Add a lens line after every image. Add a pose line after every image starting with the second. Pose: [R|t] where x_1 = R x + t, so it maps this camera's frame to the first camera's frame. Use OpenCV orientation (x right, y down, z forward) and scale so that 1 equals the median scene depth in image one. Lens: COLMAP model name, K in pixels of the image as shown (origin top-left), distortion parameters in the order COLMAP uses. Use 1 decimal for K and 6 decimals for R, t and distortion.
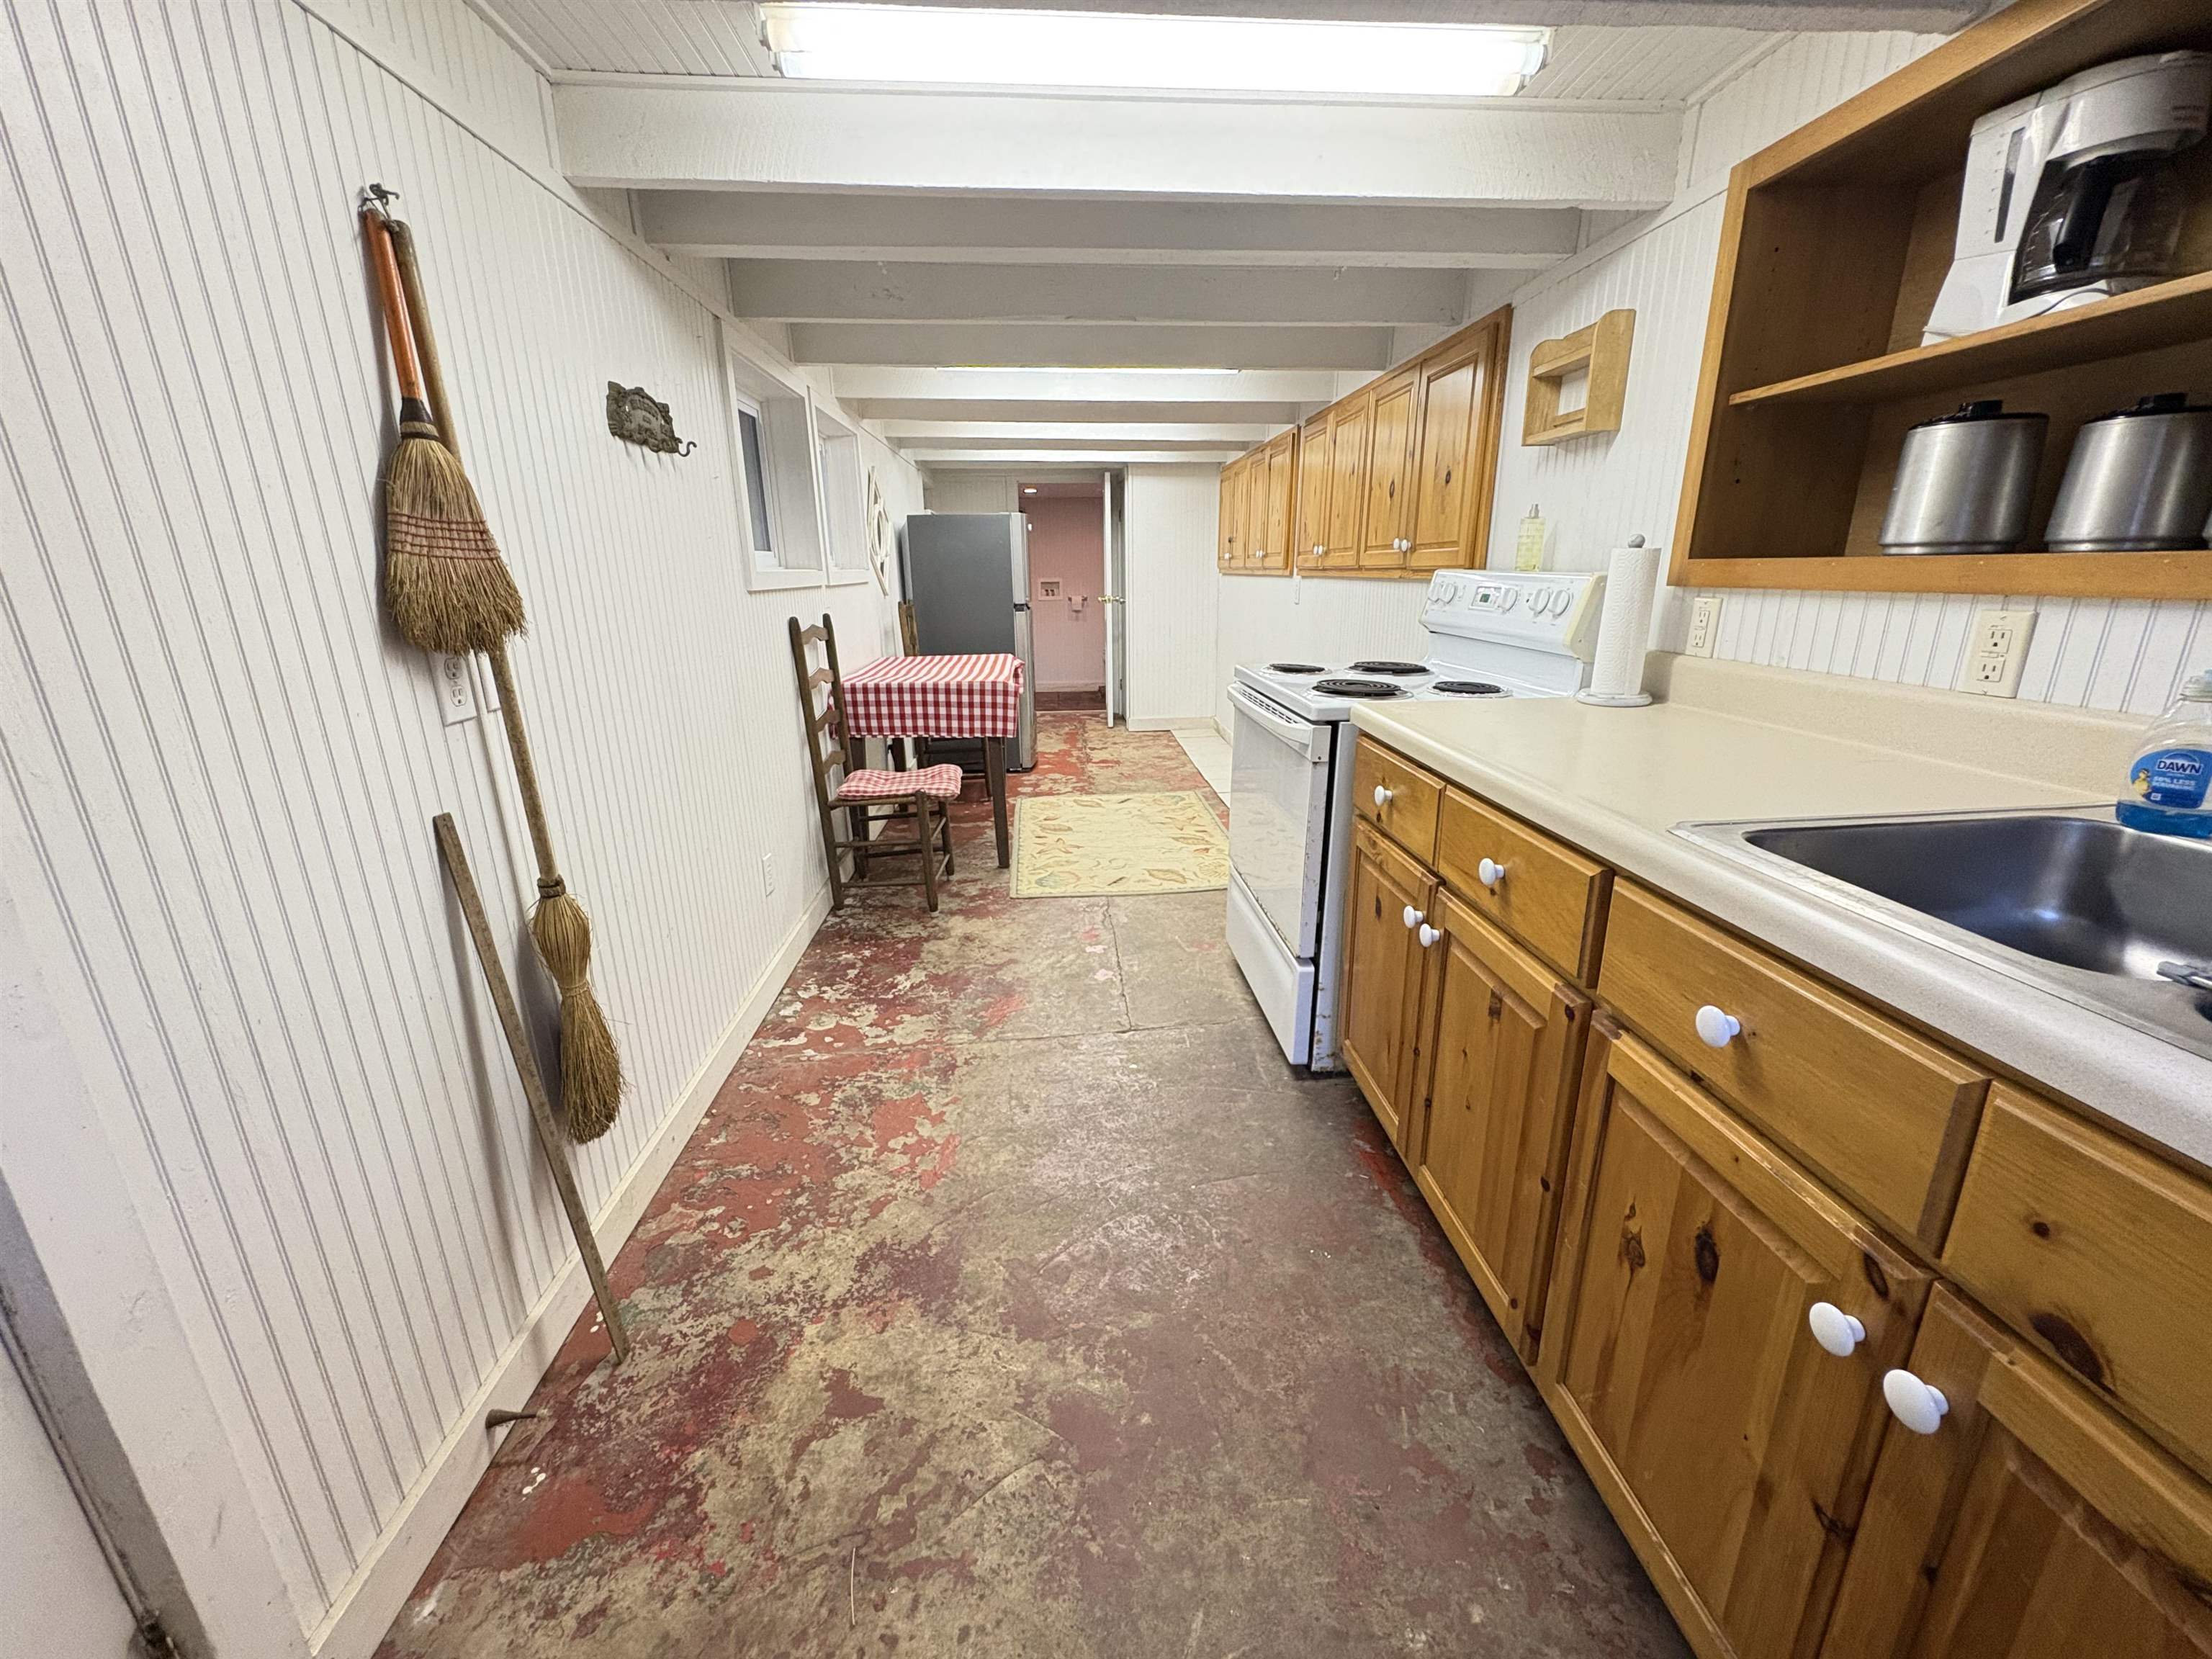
lens RADIAL K [[881.8, 0, 1105.6], [0, 881.8, 828.7], [0, 0, 1]] dist [-0.000429, 0.000518]
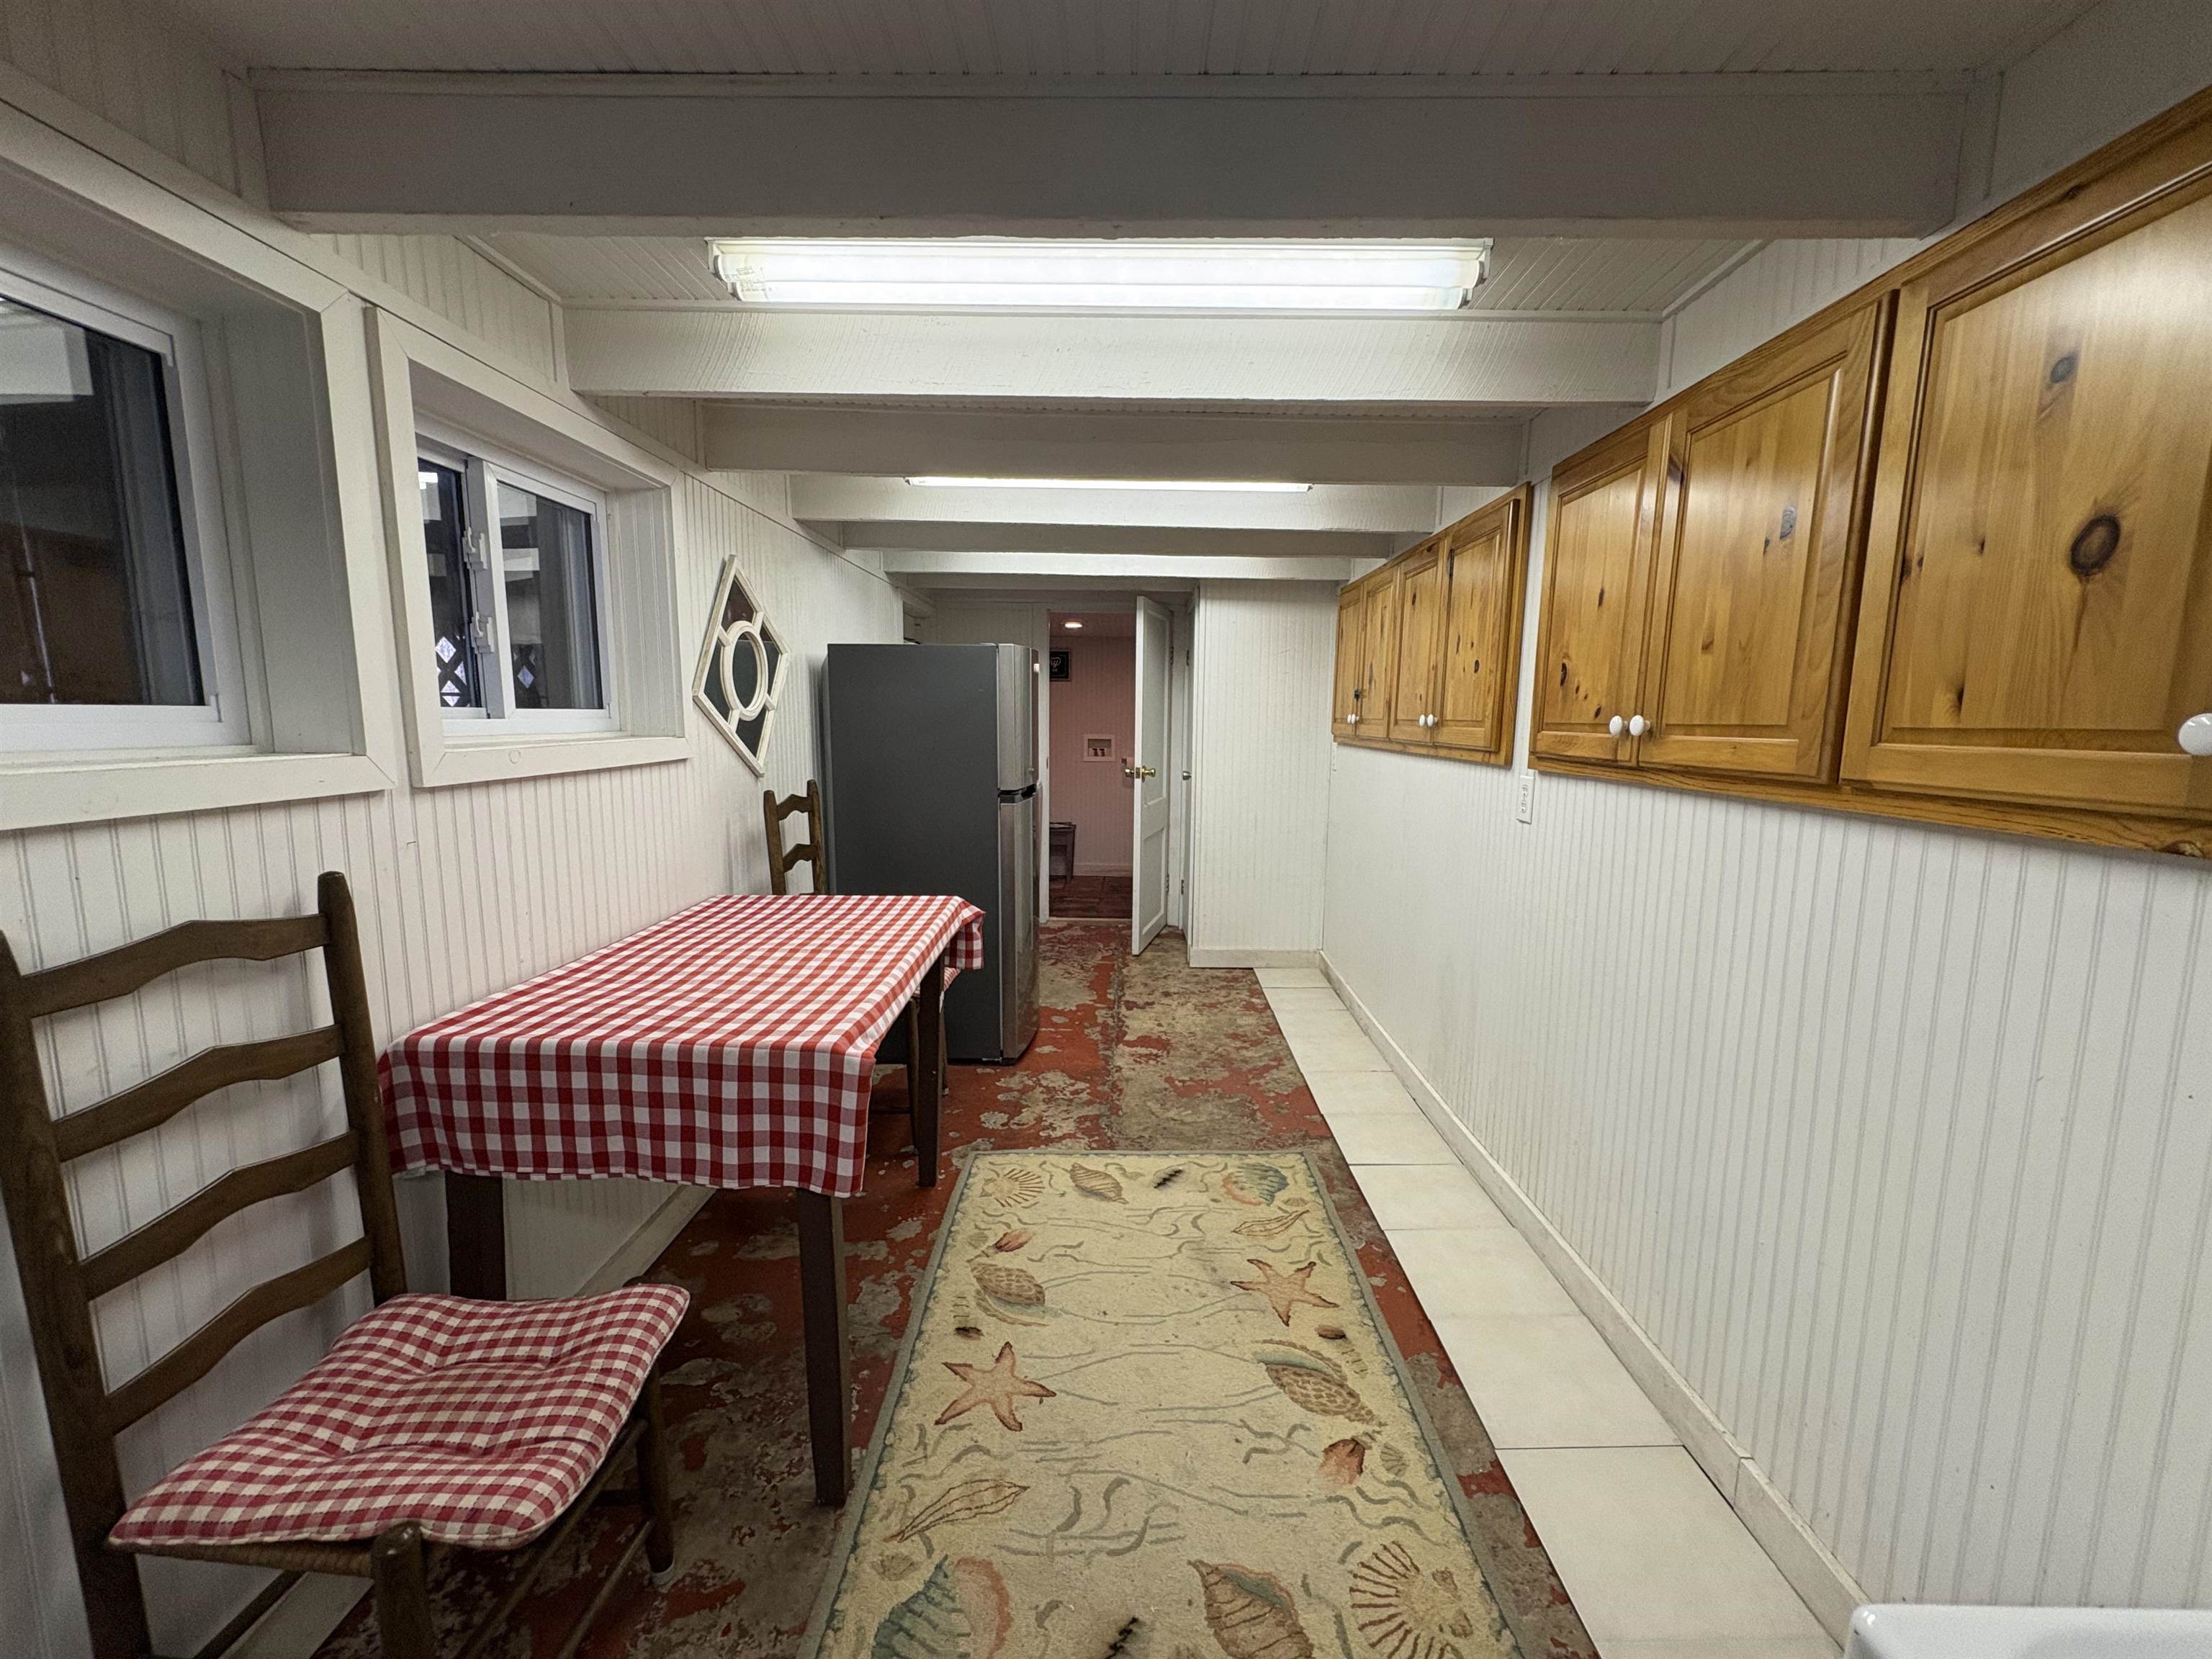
lens RADIAL K [[881.8, 0, 1105.9], [0, 881.8, 830.8], [0, 0, 1]] dist [-0.000429, 0.000518]
pose [[0.995937, 0.033936, -0.083415, 0.057083], [-0.046433, 0.987170, -0.152771, -0.407947], [0.077160, 0.156023, 0.984735, 1.229338]]
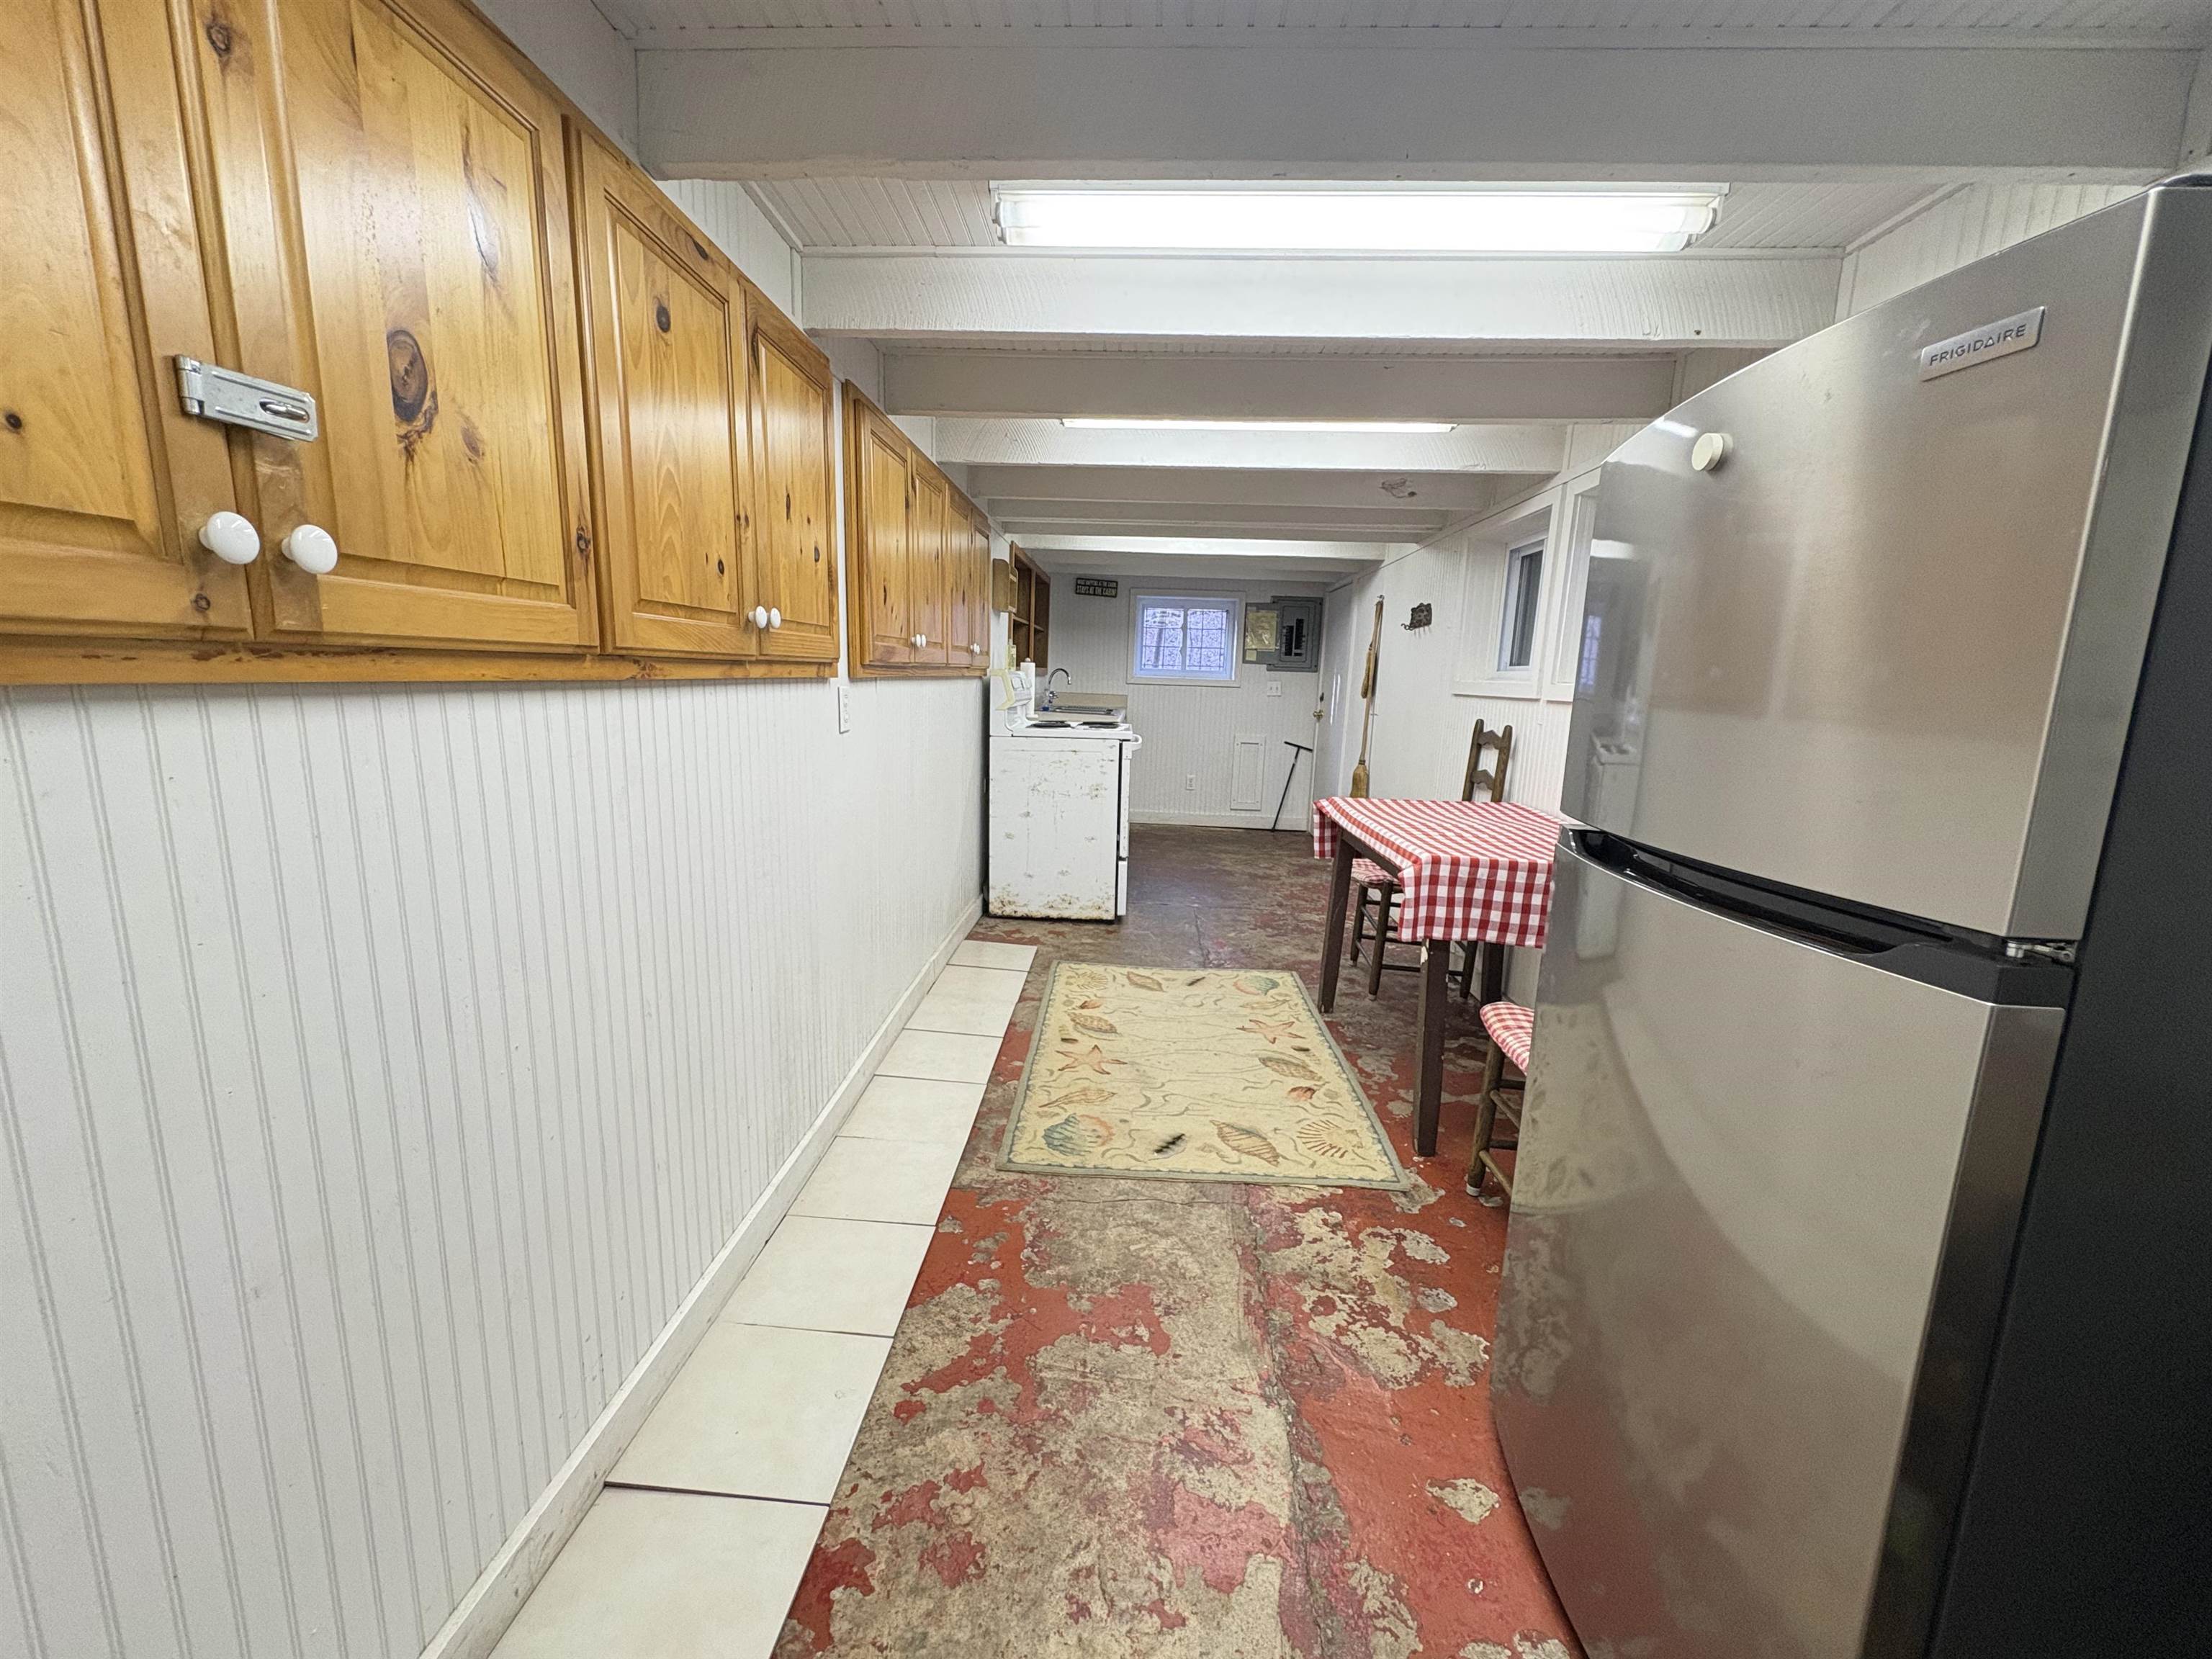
lens RADIAL K [[881.8, 0, 1107.9], [0, 881.8, 833.7], [0, 0, 1]] dist [-0.000429, 0.000518]
pose [[-0.994104, -0.042604, 0.099713, 0.038787], [0.006733, 0.893552, 0.448909, -1.067886], [-0.108224, 0.446934, -0.887997, 3.634734]]
